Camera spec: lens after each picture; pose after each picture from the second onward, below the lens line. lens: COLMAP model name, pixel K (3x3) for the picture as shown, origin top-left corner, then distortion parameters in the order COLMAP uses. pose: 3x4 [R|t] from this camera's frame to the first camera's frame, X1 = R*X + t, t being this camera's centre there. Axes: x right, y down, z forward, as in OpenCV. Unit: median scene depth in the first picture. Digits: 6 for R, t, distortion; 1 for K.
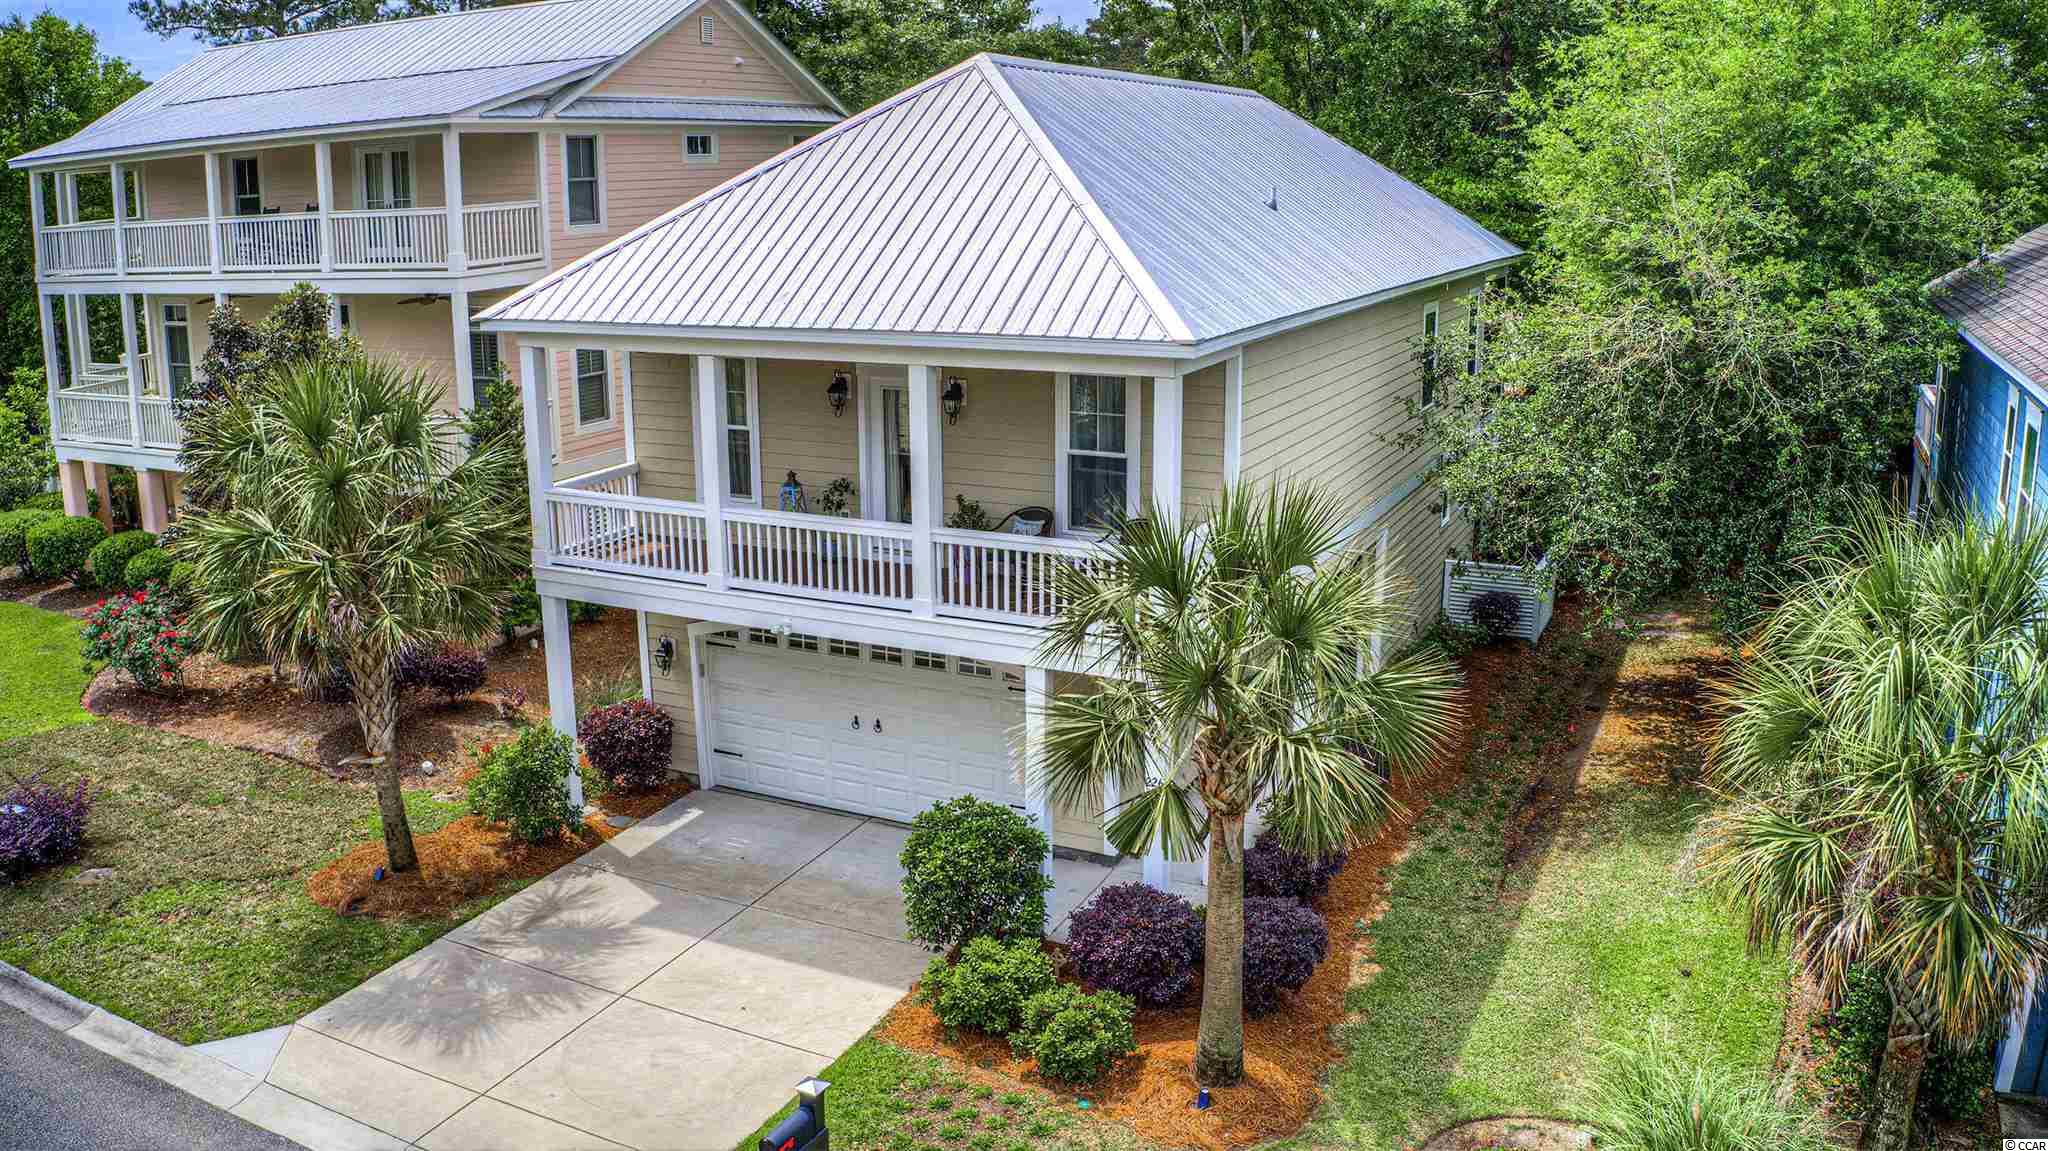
lens RADIAL K [[1596.2, 0, 1024.0], [0, 1596.2, 575.5], [0, 0, 1]] dist [-0.208355, 0.028739]
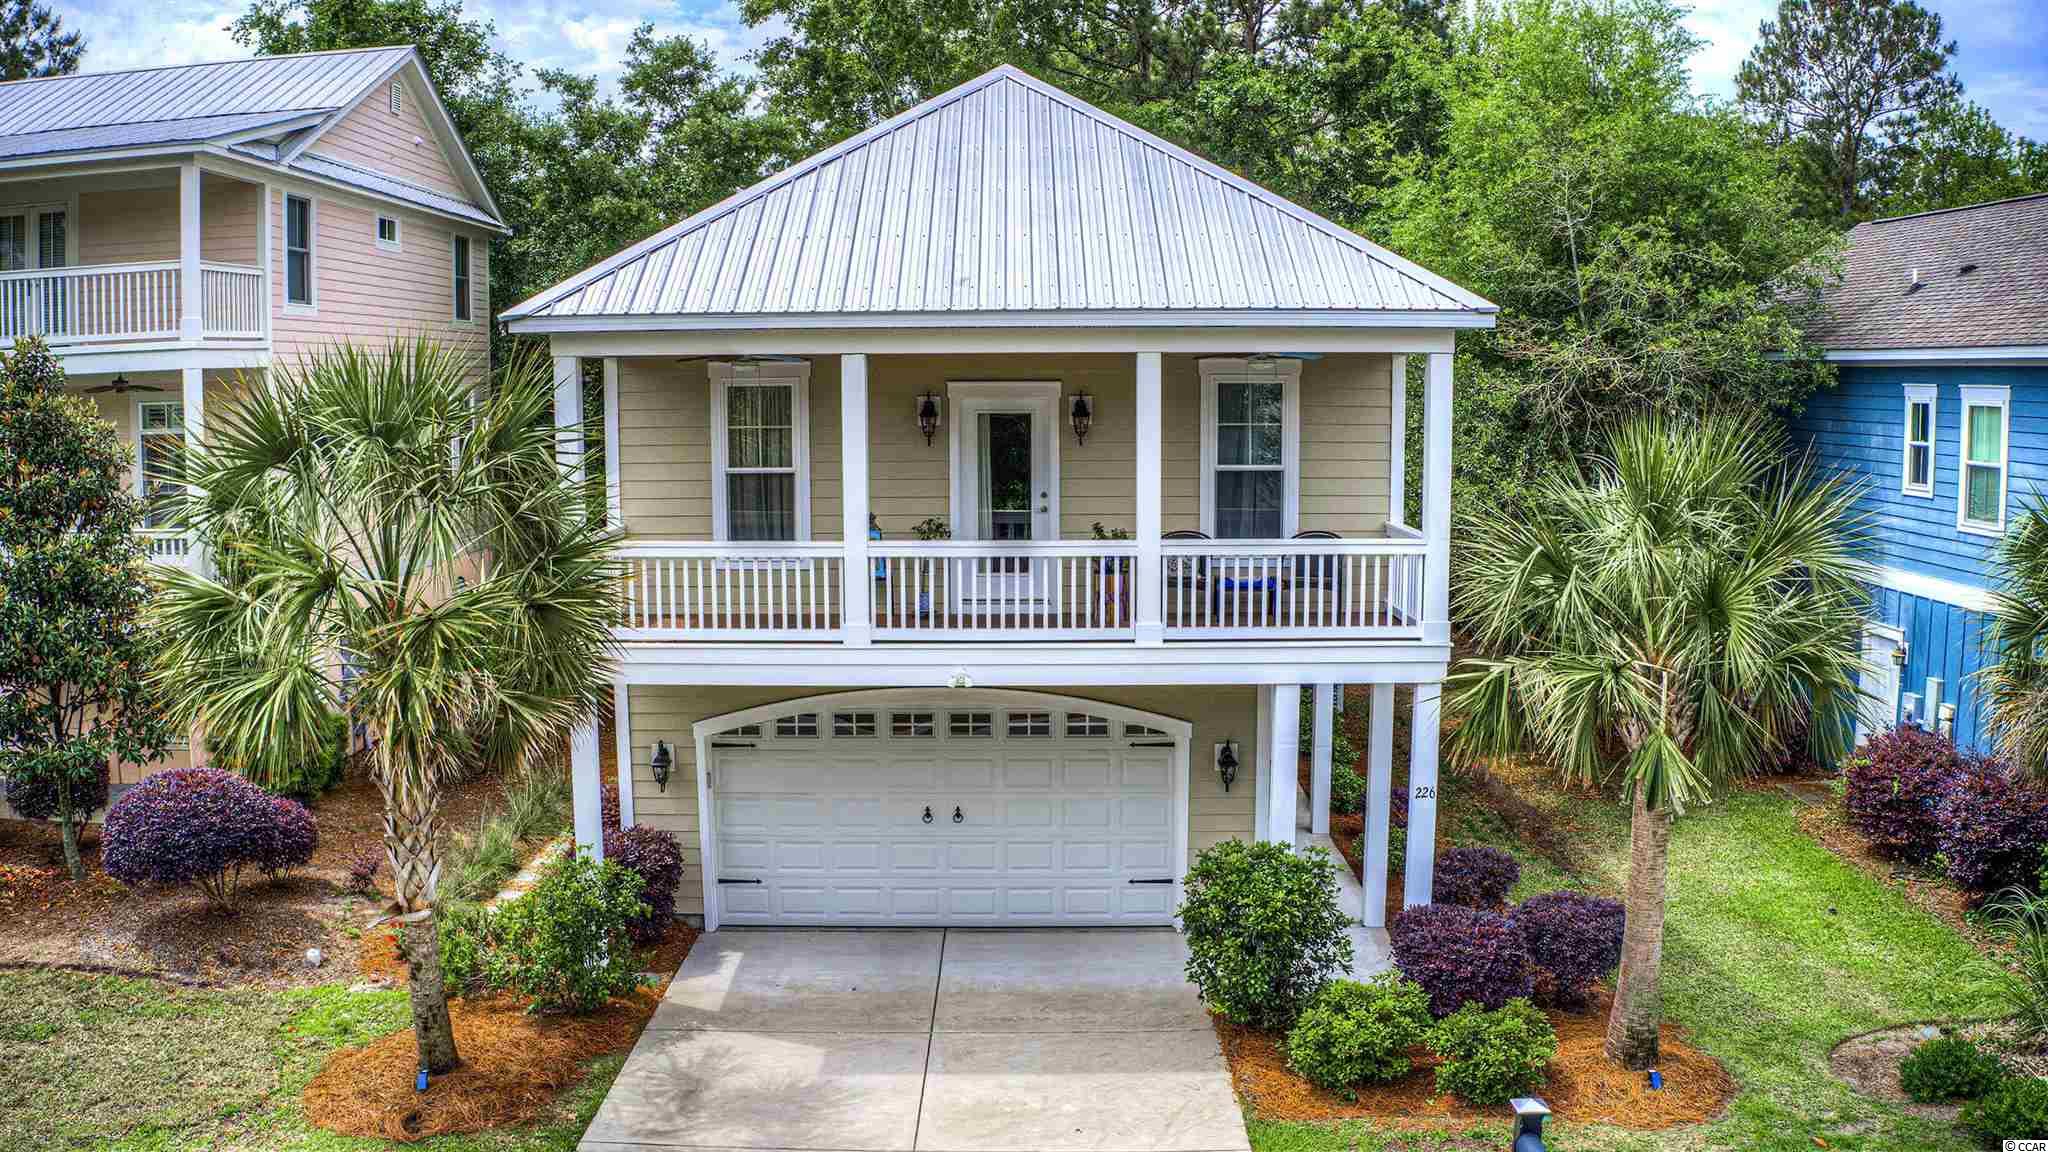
lens RADIAL K [[1596.2, 0, 1024.0], [0, 1596.2, 576.0], [0, 0, 1]] dist [-0.208355, 0.028739]
pose [[0.901240, -0.048171, 0.430634, -0.451339], [0.105377, 0.988332, -0.109980, 0.070312], [-0.420312, 0.144497, 0.895801, 0.221932]]
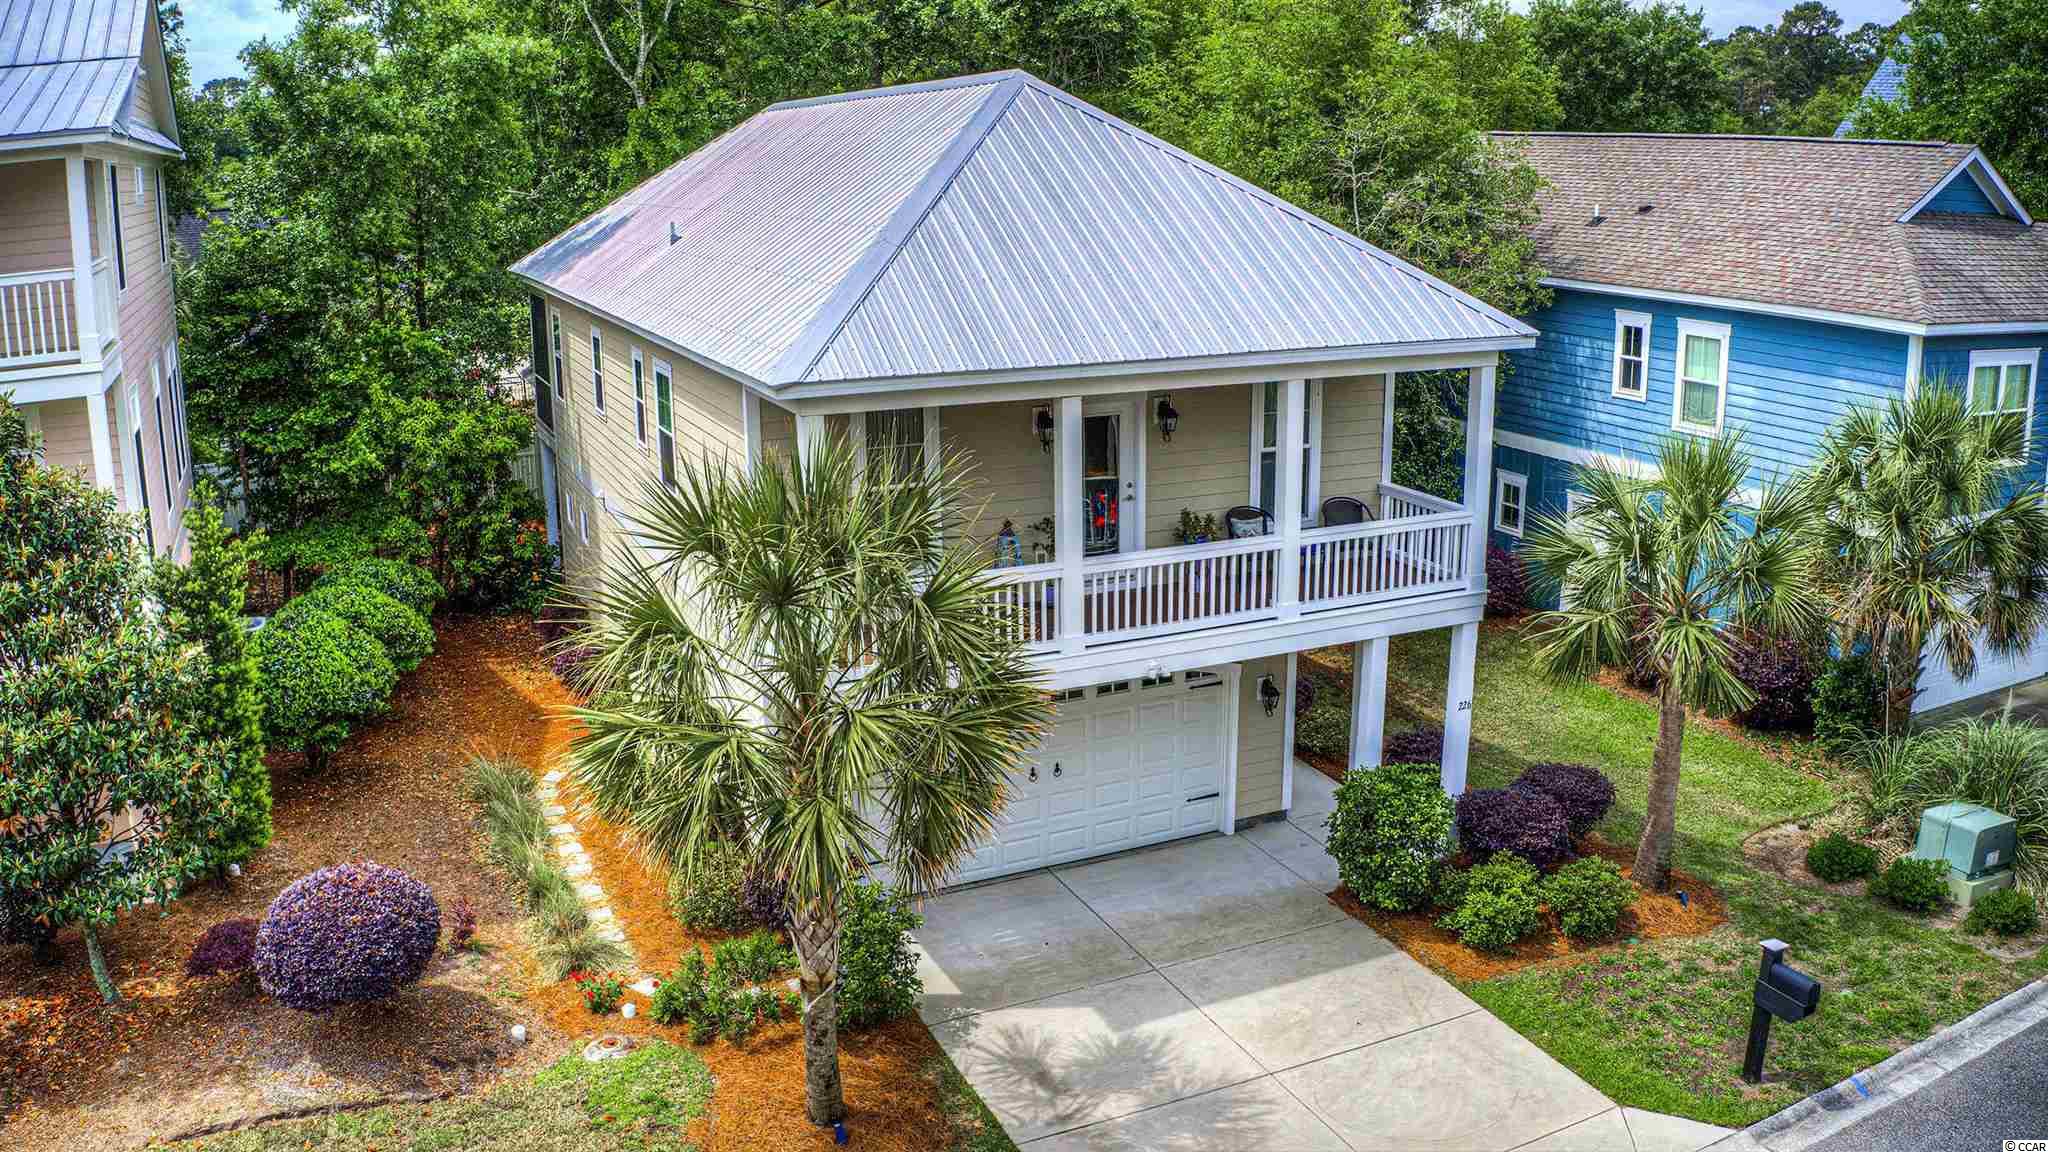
lens RADIAL K [[1592.7, 0, 1024.0], [0, 1592.7, 576.0], [0, 0, 1]] dist [-0.205961, 0.008675]
pose [[0.633594, -0.197680, 0.747985, -0.858607], [0.197536, 0.976096, 0.090639, -0.118708], [-0.748023, 0.090326, 0.657498, 0.403124]]
